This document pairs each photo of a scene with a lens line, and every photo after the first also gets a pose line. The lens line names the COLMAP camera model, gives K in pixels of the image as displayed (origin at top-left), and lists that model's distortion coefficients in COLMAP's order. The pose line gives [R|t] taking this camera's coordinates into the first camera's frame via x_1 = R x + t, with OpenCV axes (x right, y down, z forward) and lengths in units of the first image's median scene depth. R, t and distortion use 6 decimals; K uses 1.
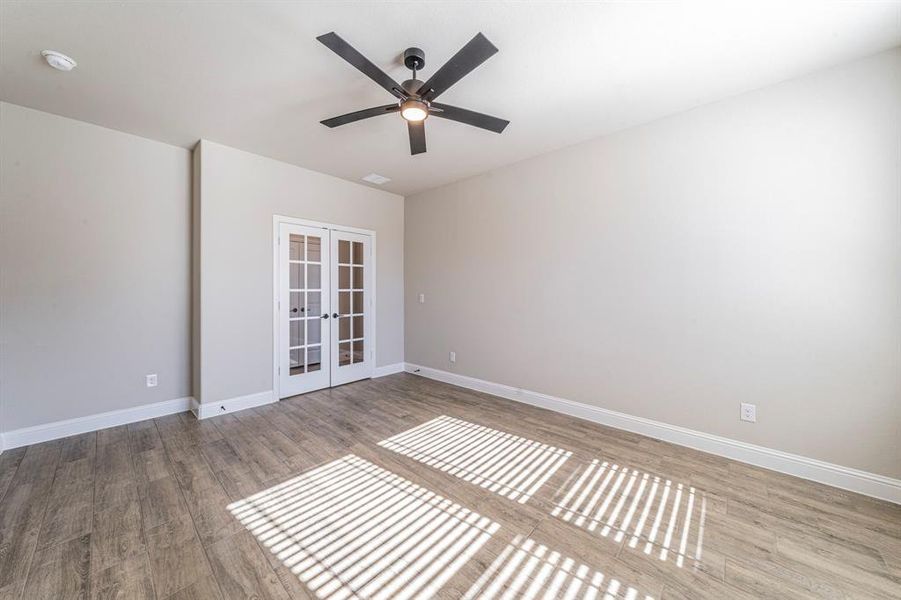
lens RADIAL K [[312.9, 0, 451.4], [0, 312.9, 295.1], [0, 0, 1]] dist [0.001593, -0.000087]
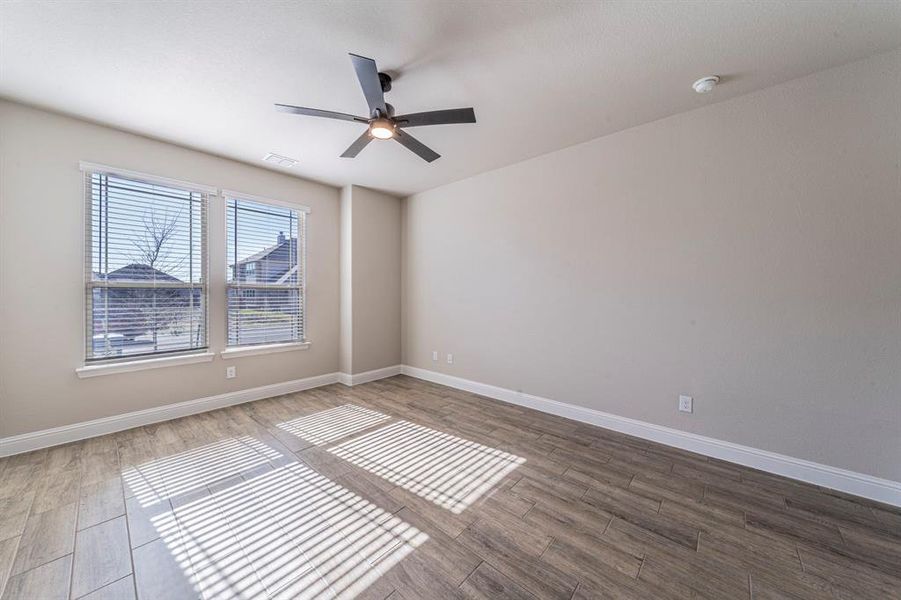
lens RADIAL K [[312.9, 0, 449.4], [0, 312.9, 295.0], [0, 0, 1]] dist [0.001593, -0.000087]
pose [[-0.999979, -0.006304, -0.001506, -0.335245], [-0.006329, 0.999830, 0.017343, -0.027733], [0.001397, 0.017352, -0.999848, 1.967991]]
